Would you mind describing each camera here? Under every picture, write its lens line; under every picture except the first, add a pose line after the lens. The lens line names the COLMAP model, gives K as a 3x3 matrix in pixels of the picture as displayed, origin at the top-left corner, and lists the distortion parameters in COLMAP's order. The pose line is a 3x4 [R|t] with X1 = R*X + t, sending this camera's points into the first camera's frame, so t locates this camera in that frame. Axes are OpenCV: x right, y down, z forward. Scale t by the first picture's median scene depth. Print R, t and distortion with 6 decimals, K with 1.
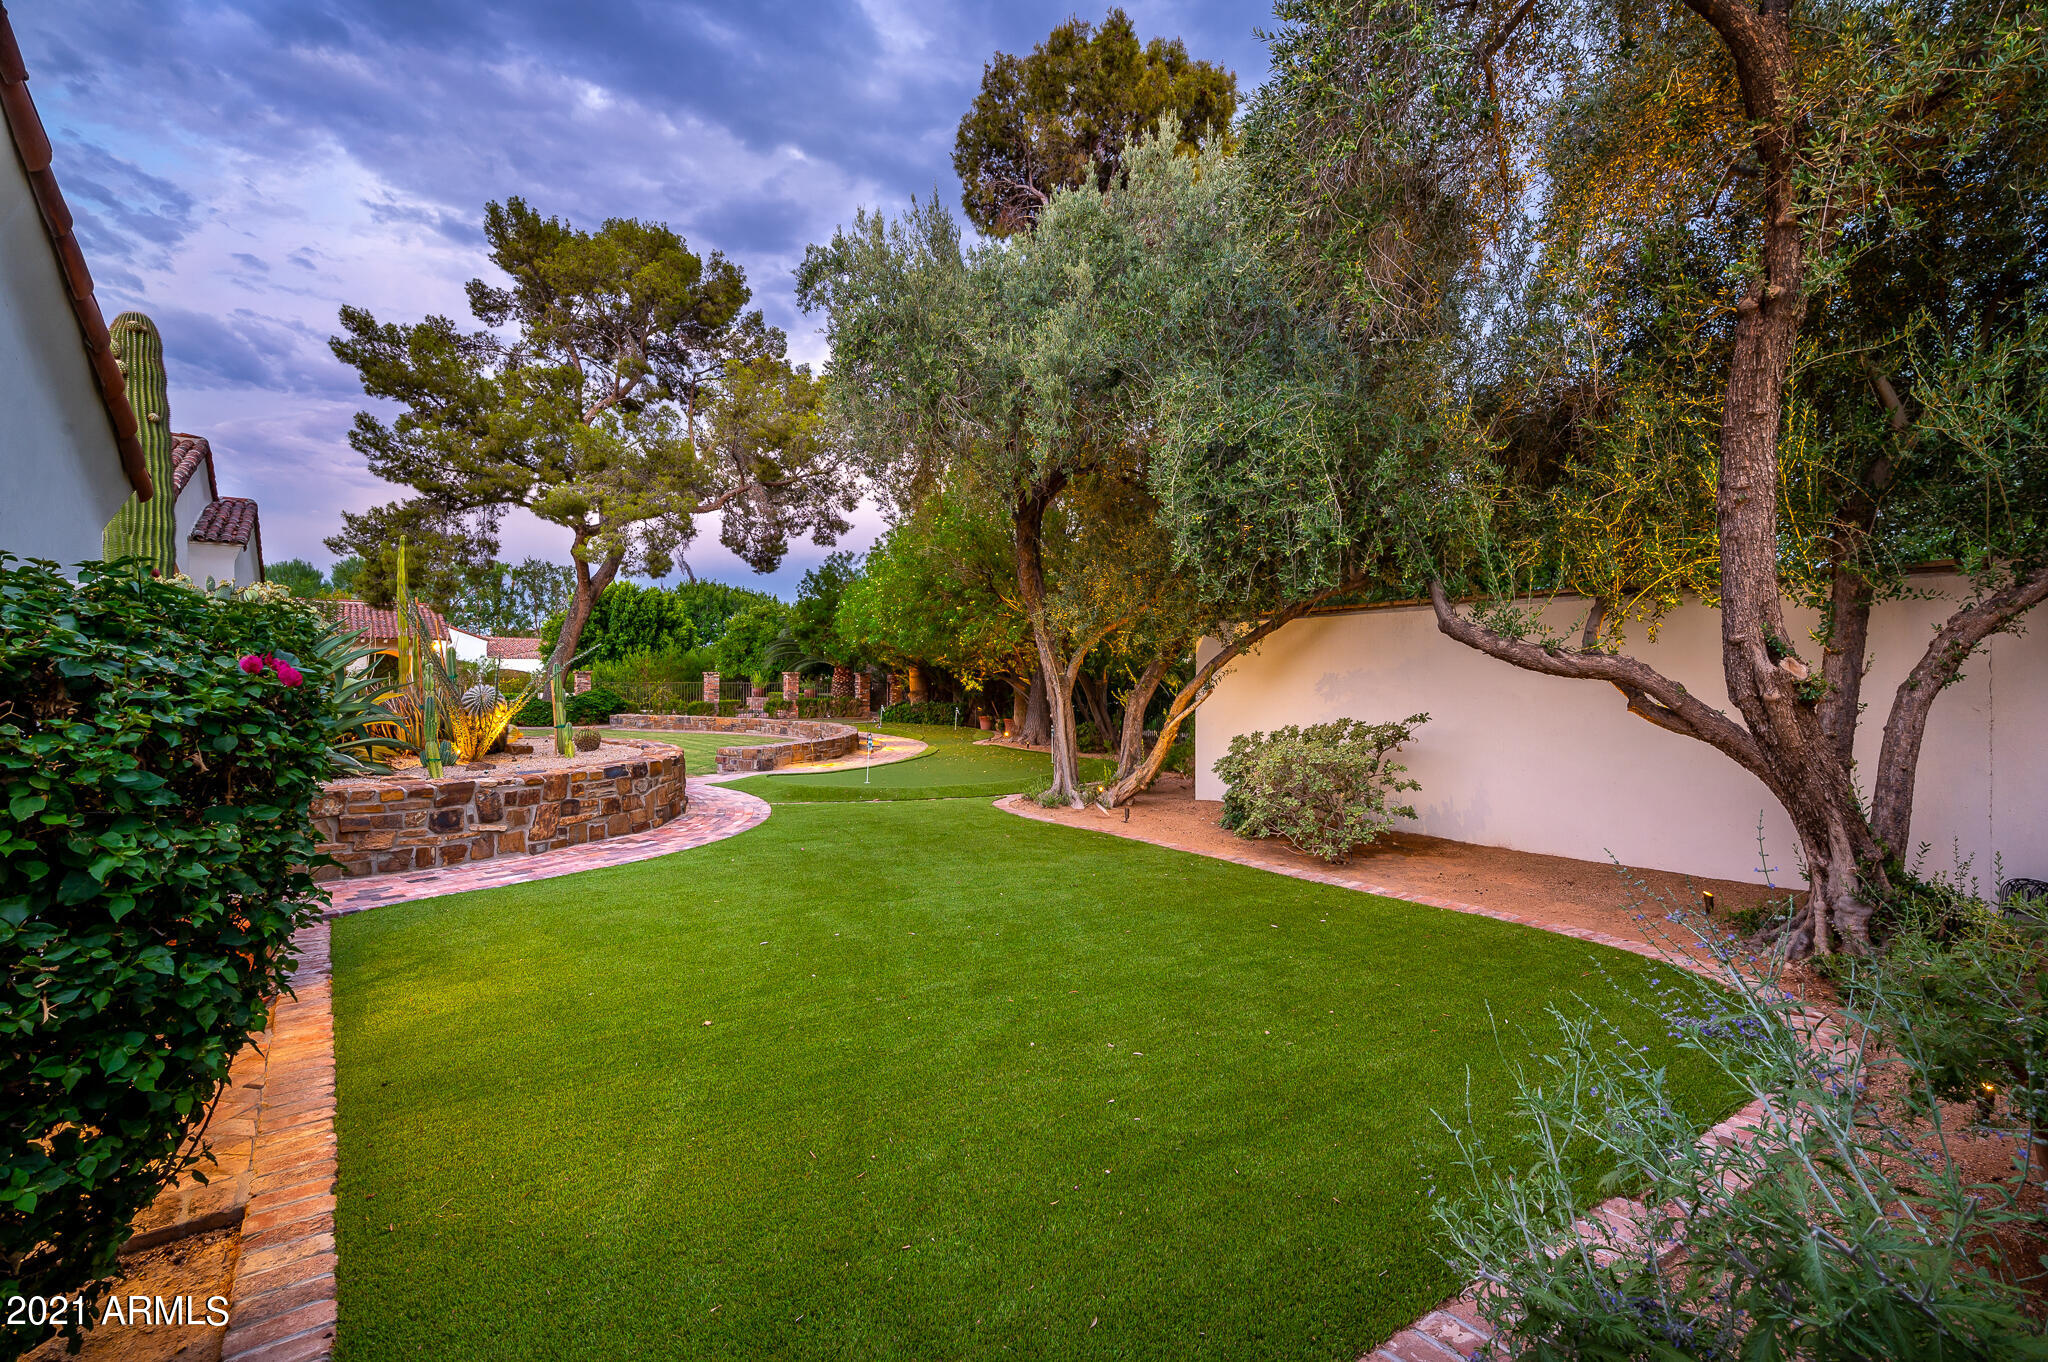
lens RADIAL K [[926.8, 0, 1014.4], [0, 926.8, 682.9], [0, 0, 1]] dist [-0.000620, 0.000093]
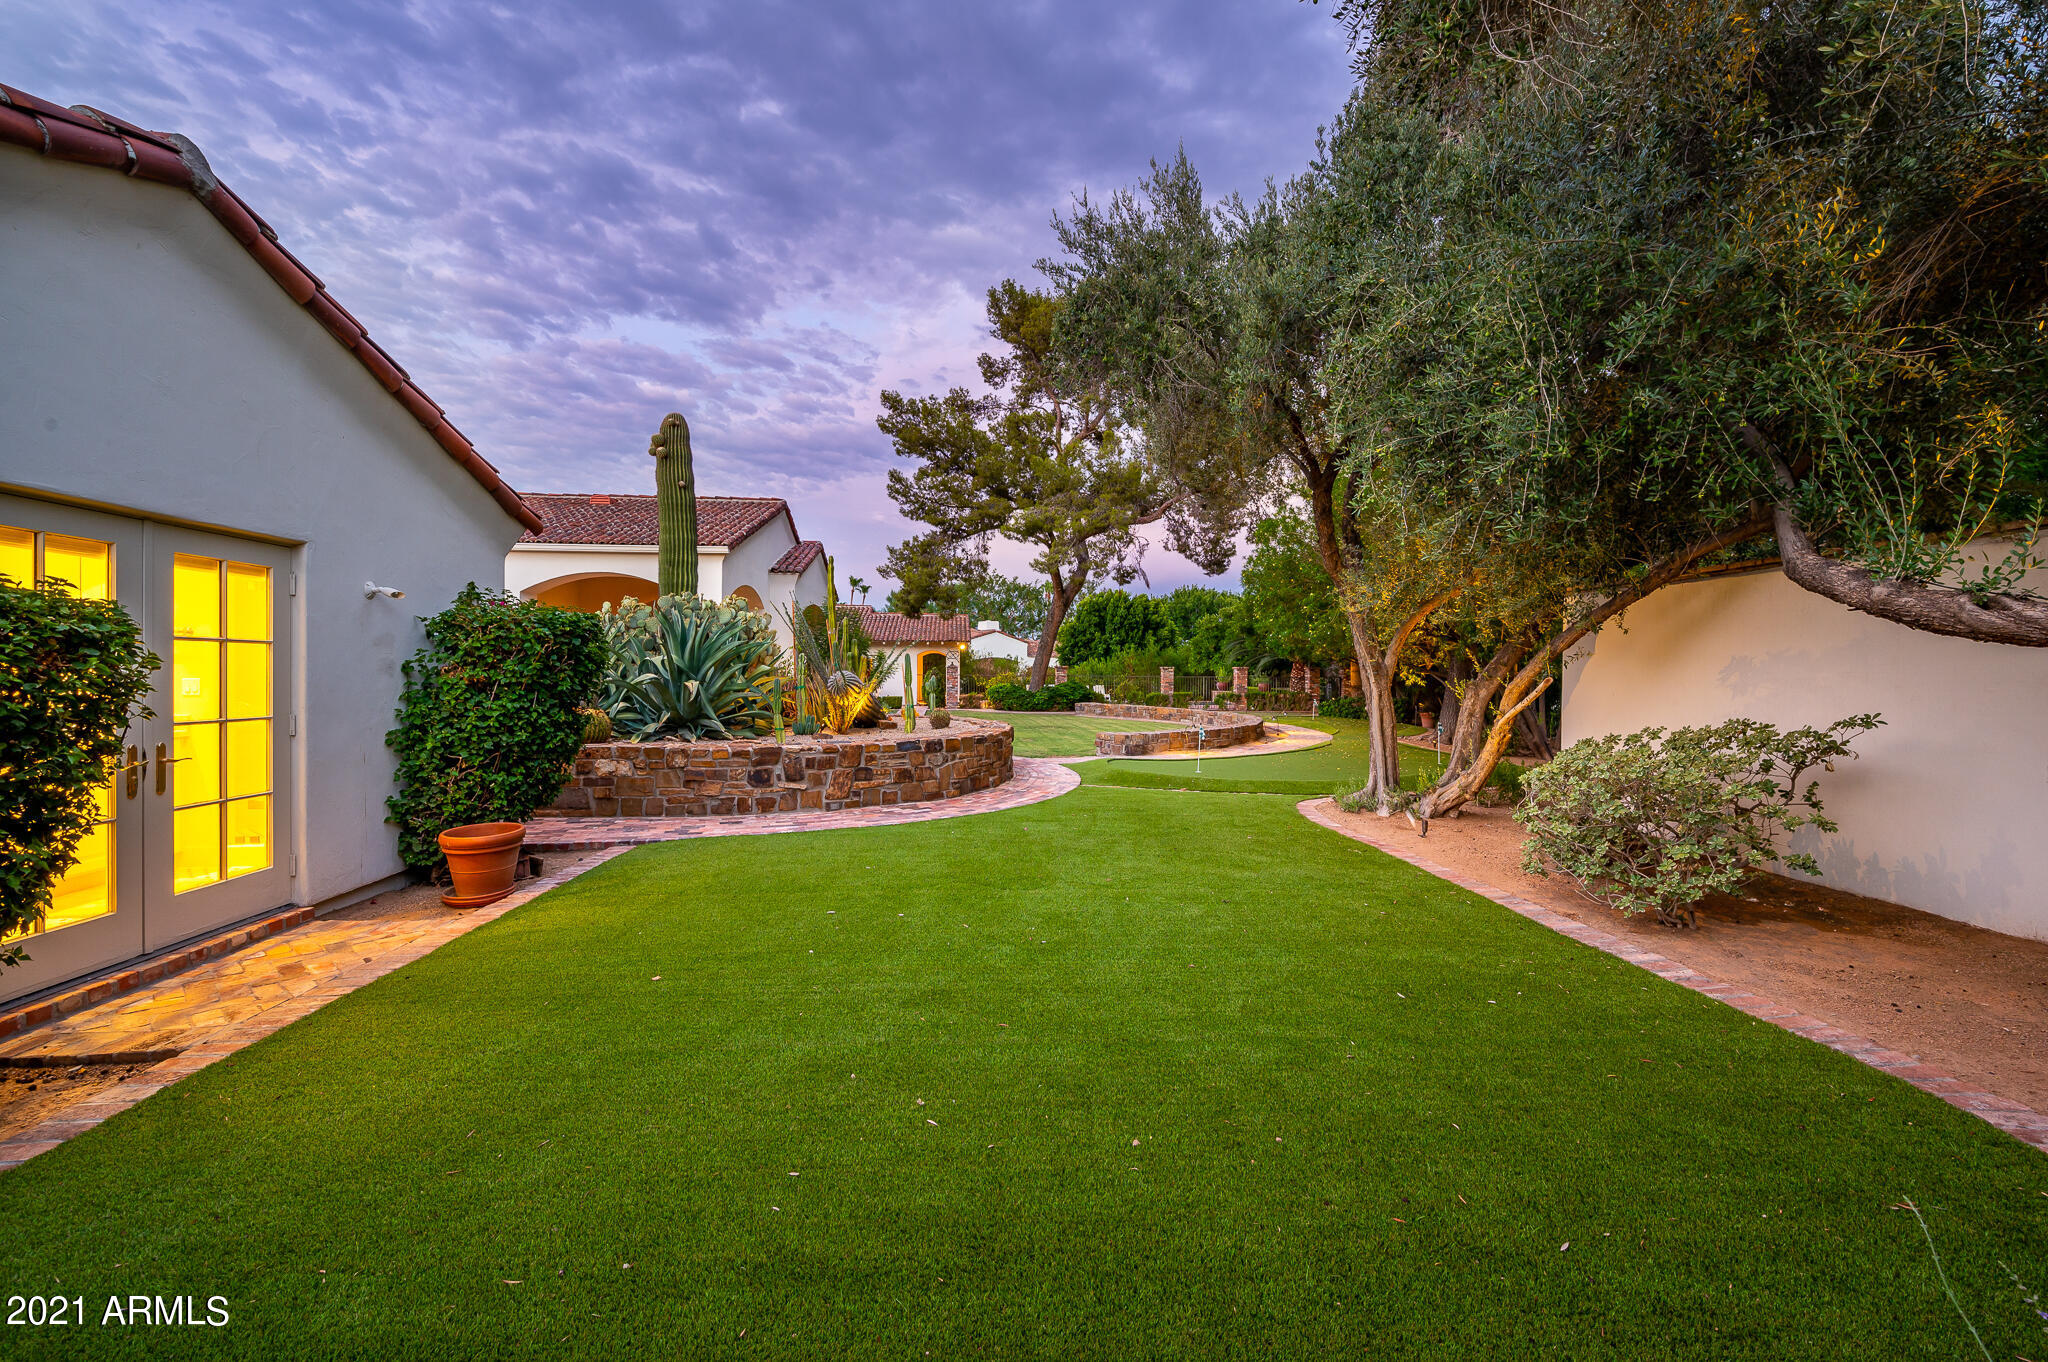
lens RADIAL K [[848.5, 0, 1020.7], [0, 848.5, 679.9], [0, 0, 1]] dist [0.000281, 0.000107]
pose [[0.851744, 0.006549, -0.523917, 0.085904], [-0.006175, 0.999978, 0.002461, 0.003897], [0.523922, 0.001139, 0.851766, 0.064628]]
